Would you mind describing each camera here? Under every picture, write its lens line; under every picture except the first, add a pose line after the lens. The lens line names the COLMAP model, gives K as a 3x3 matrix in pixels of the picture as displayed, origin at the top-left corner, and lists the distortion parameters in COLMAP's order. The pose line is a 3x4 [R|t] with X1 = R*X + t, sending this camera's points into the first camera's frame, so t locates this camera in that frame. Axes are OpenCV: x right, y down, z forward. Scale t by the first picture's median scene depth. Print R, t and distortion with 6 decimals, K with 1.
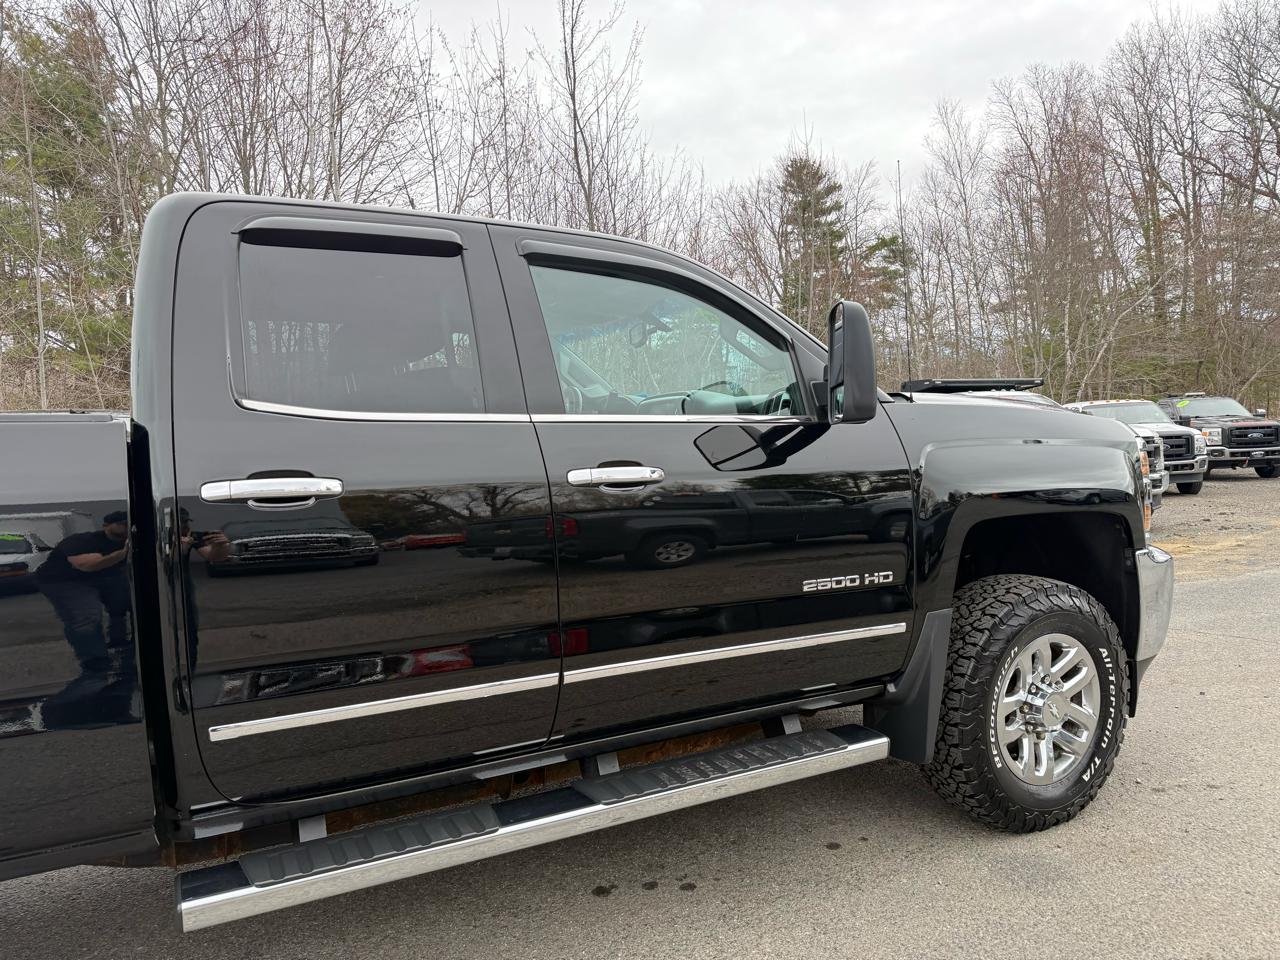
lens RADIAL K [[898.0, 0, 636.8], [0, 898.0, 468.8], [0, 0, 1]] dist [0.037772, -0.042585]
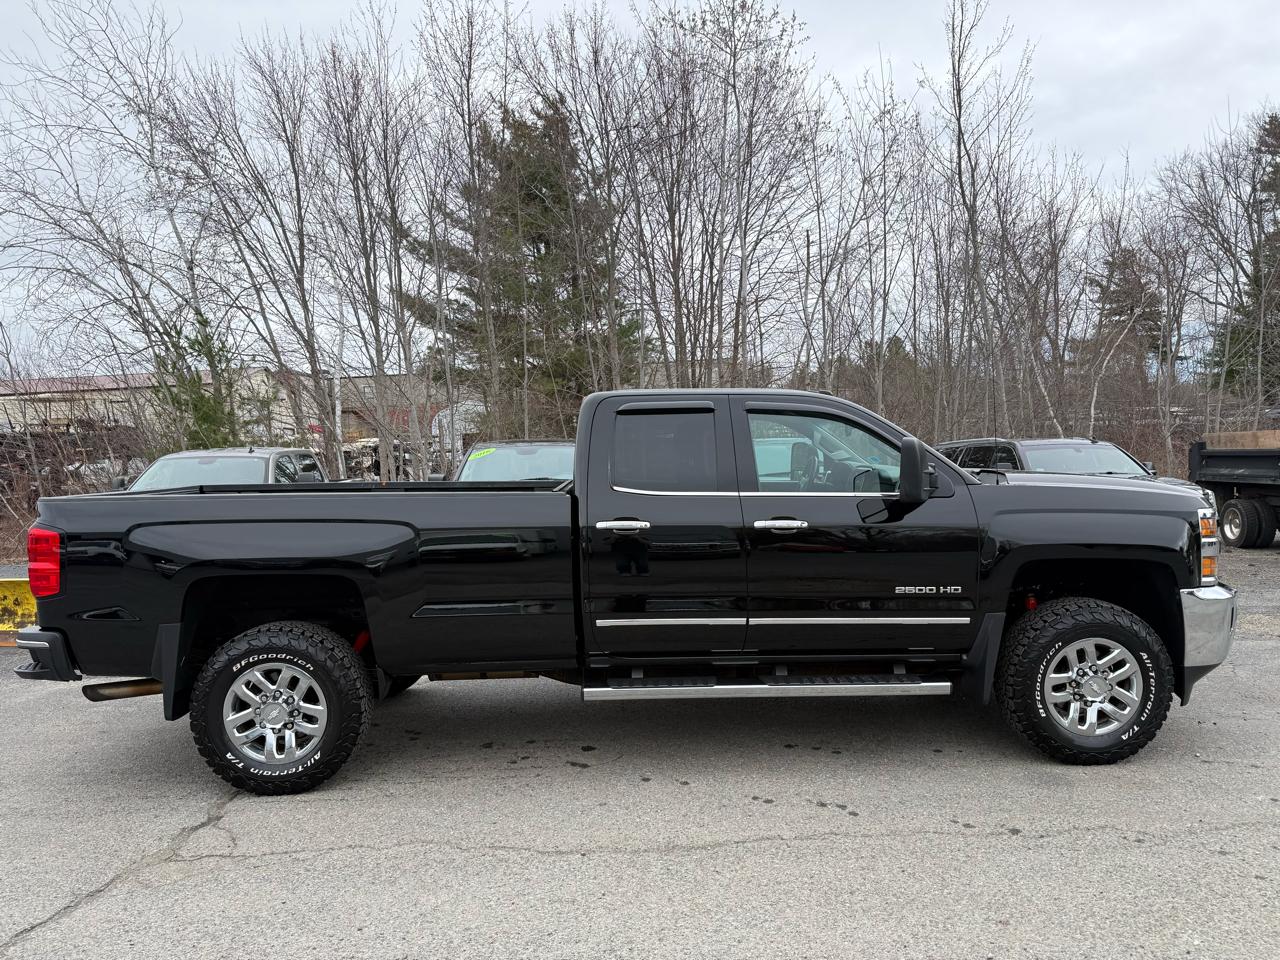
lens RADIAL K [[895.6, 0, 640.0], [0, 895.6, 480.0], [0, 0, 1]] dist [0.043259, -0.042248]
pose [[0.901979, 0.035272, -0.430336, 0.408509], [-0.027658, 0.999331, 0.023939, -0.098015], [0.430893, -0.009690, 0.902351, -0.697364]]
